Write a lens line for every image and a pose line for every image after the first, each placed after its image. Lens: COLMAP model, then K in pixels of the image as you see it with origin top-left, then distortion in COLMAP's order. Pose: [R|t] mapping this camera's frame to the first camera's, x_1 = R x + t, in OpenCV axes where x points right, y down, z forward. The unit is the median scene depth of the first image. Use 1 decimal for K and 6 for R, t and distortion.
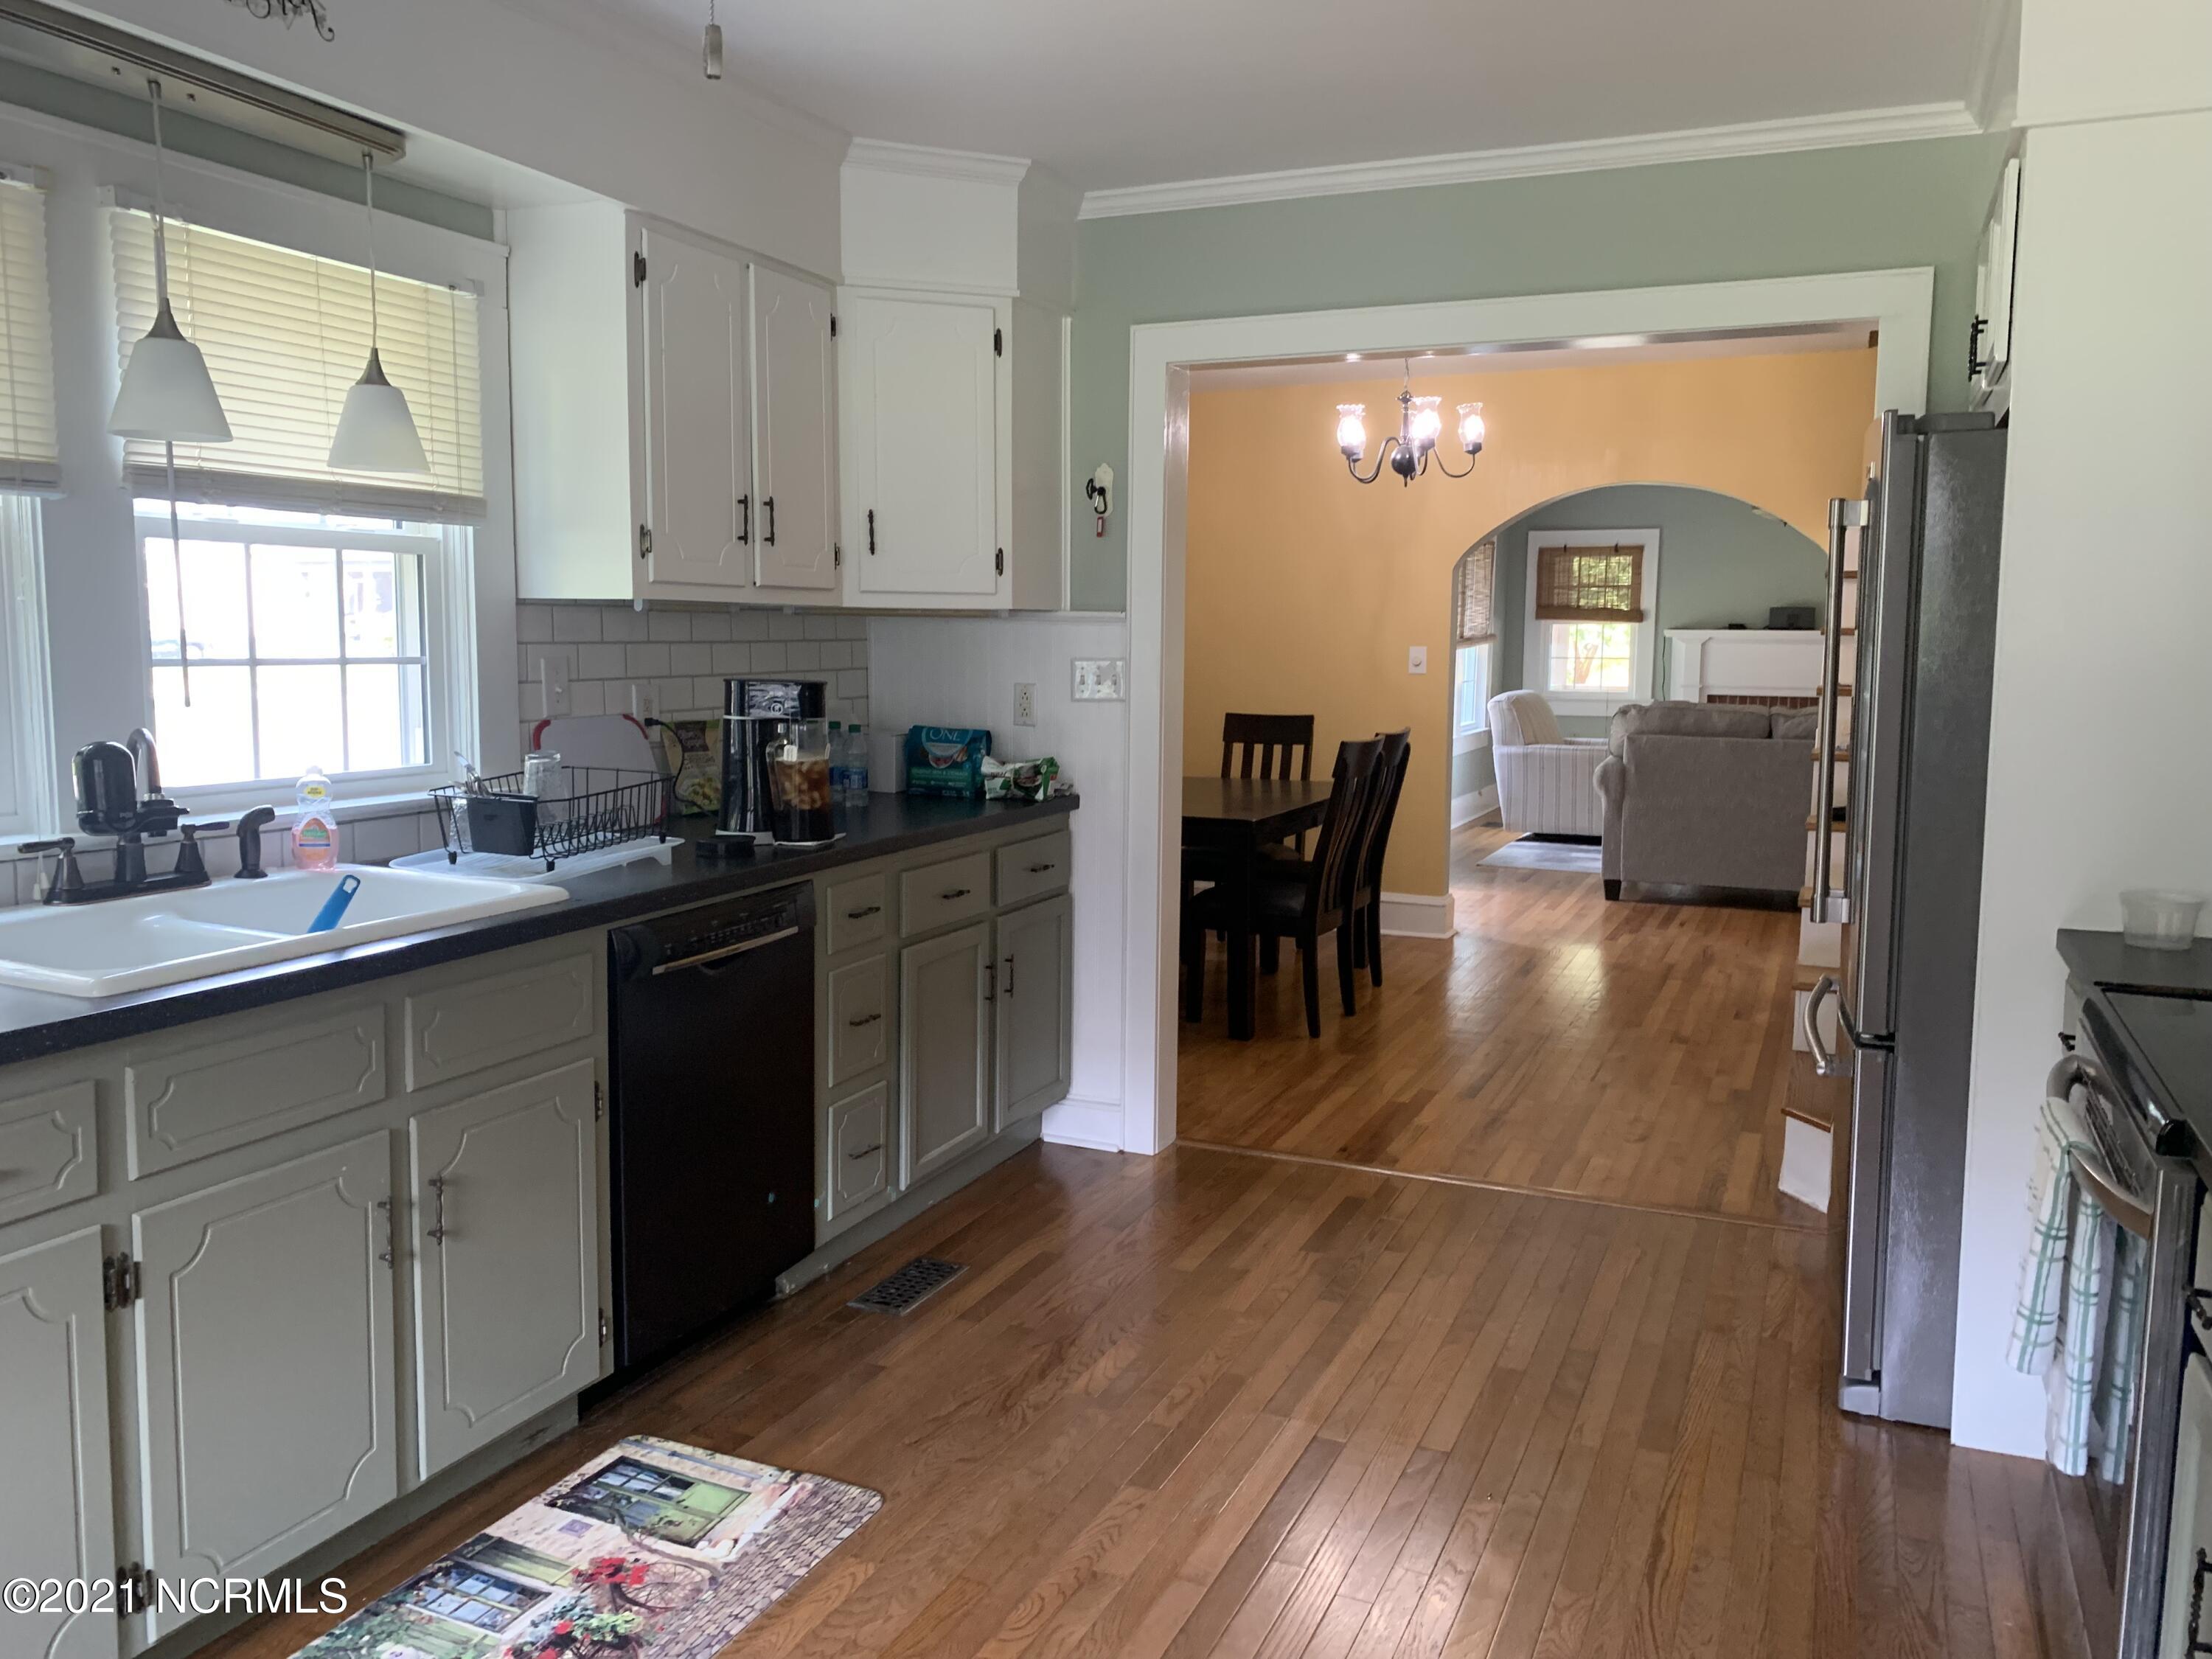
lens RADIAL K [[1710.2, 0, 1103.3], [0, 1710.2, 826.1], [0, 0, 1]] dist [-0.002459, -0.001149]
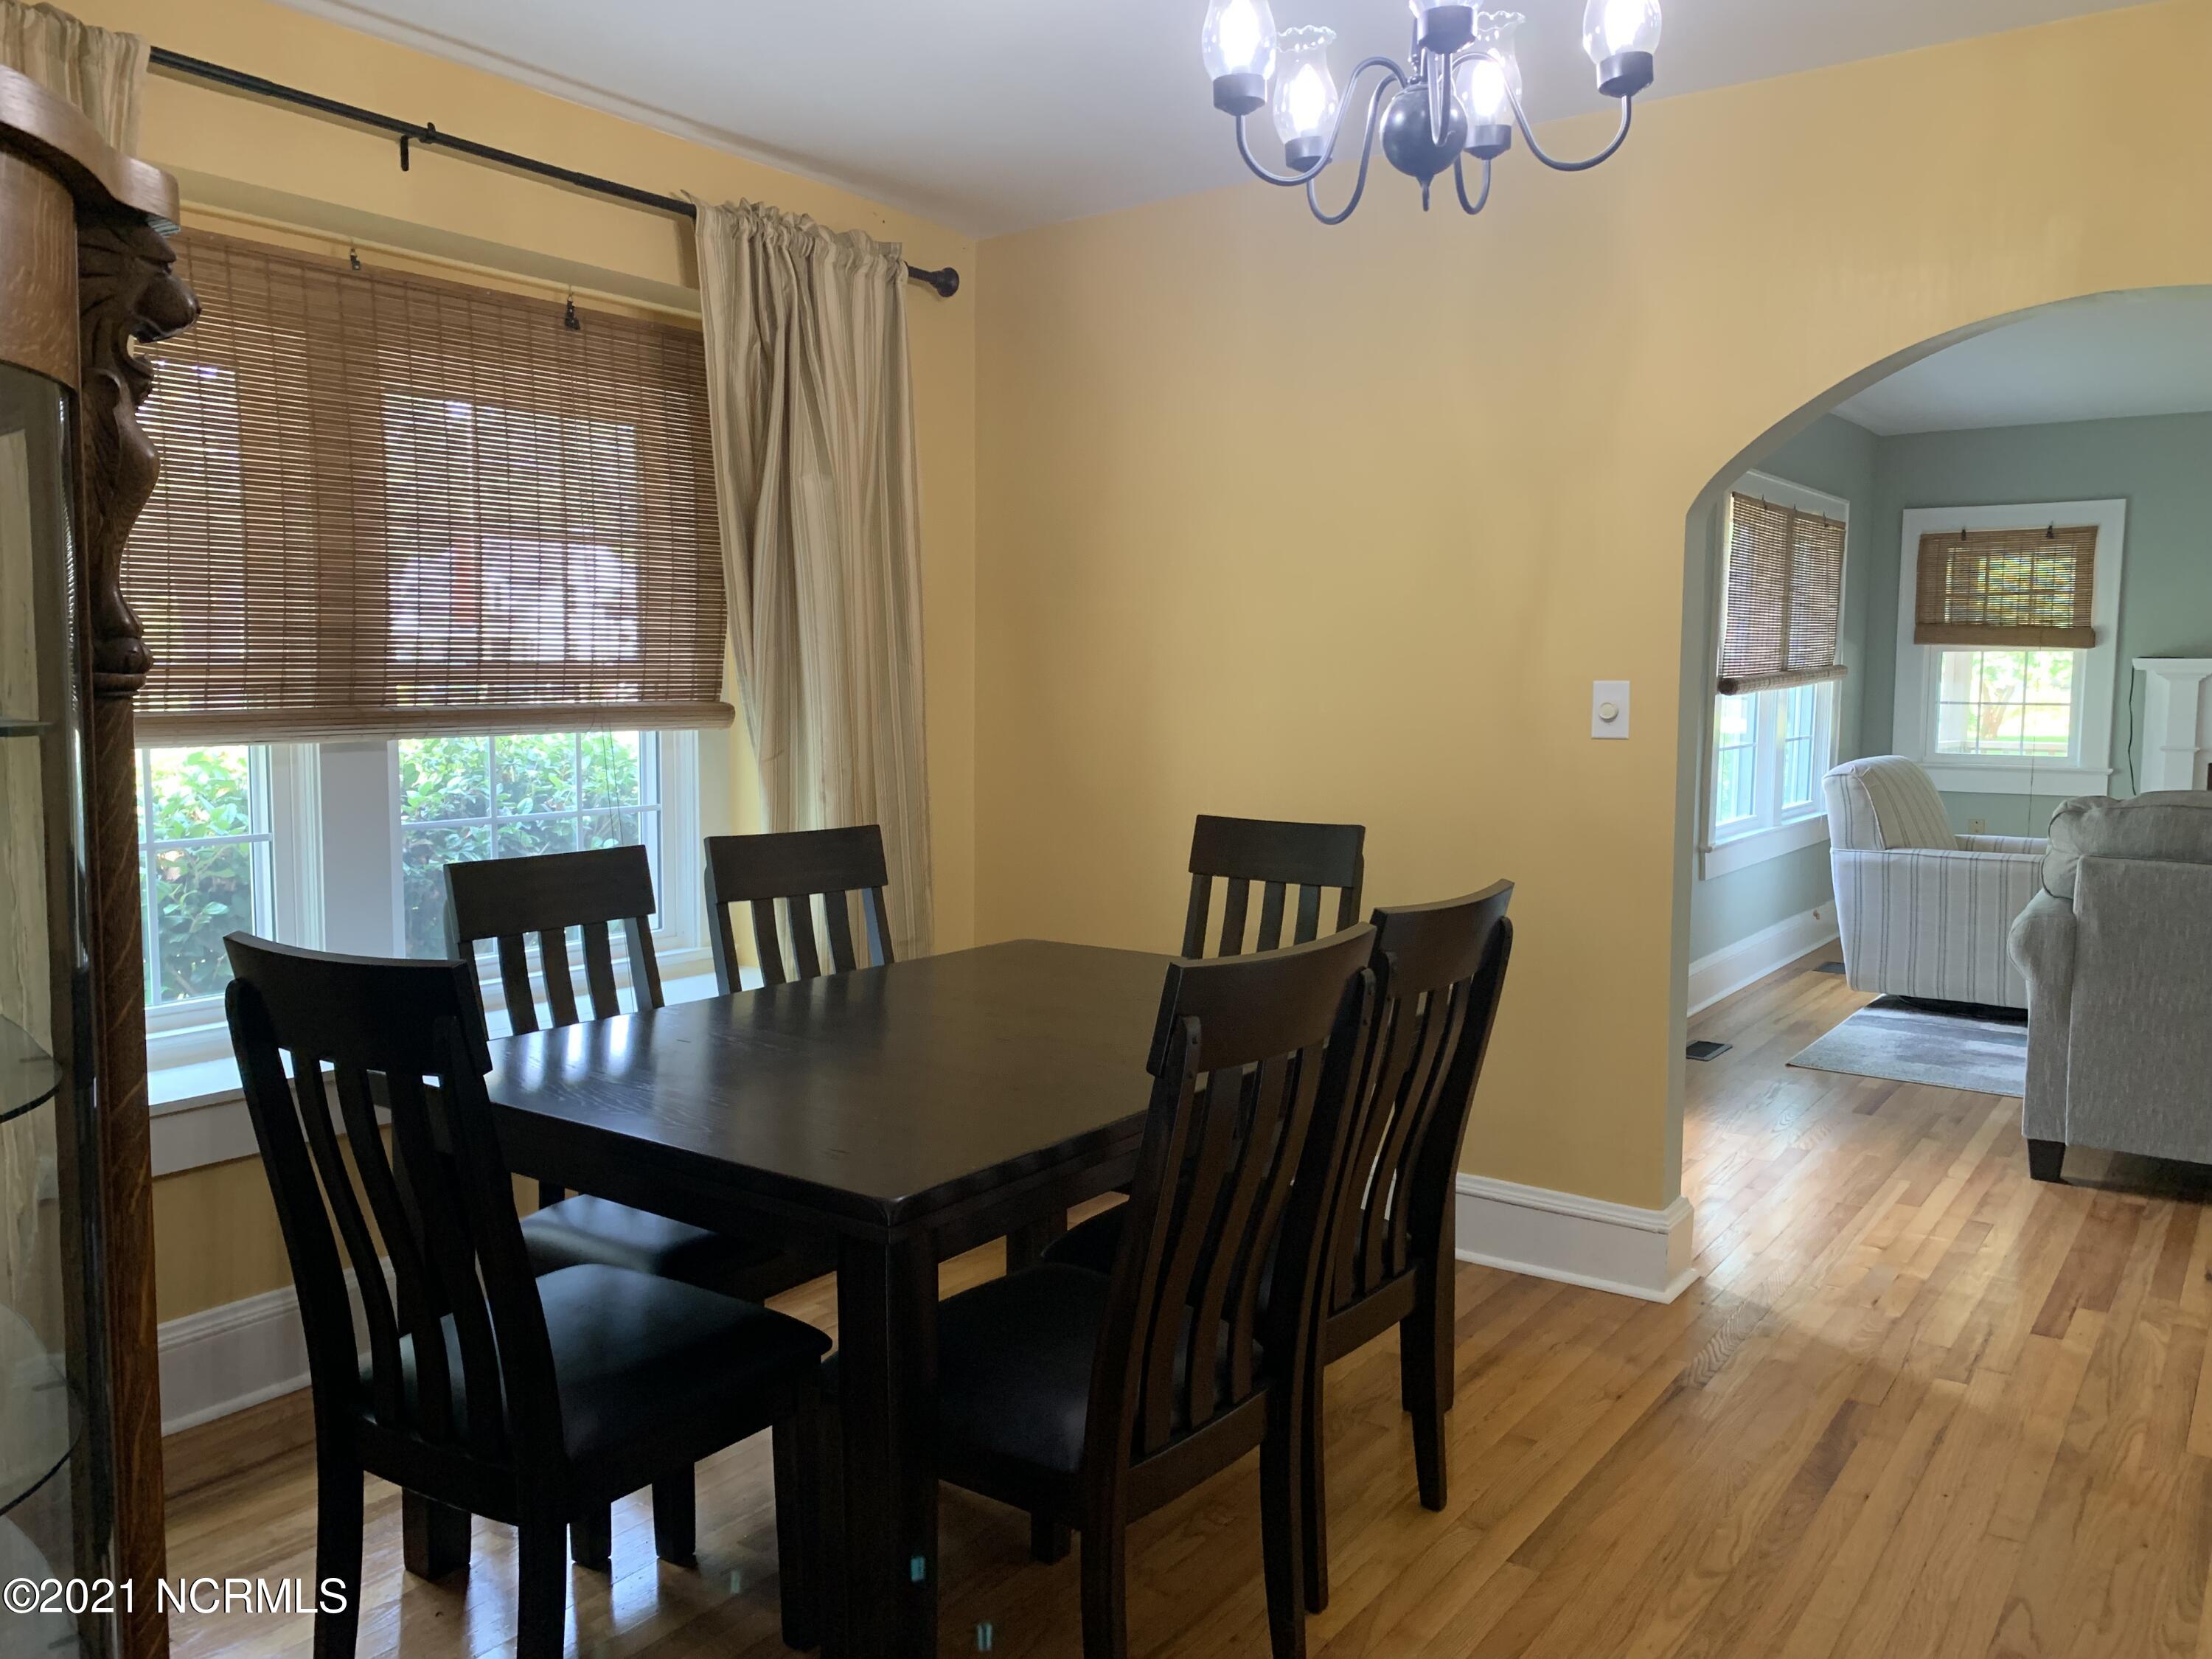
lens RADIAL K [[1710.2, 0, 1106.4], [0, 1710.2, 821.3], [0, 0, 1]] dist [-0.002459, -0.001149]
pose [[0.978718, 0.017575, -0.204455, 0.101696], [-0.023065, 0.999434, -0.024499, -0.035885], [0.203909, 0.028693, 0.978569, 0.356892]]
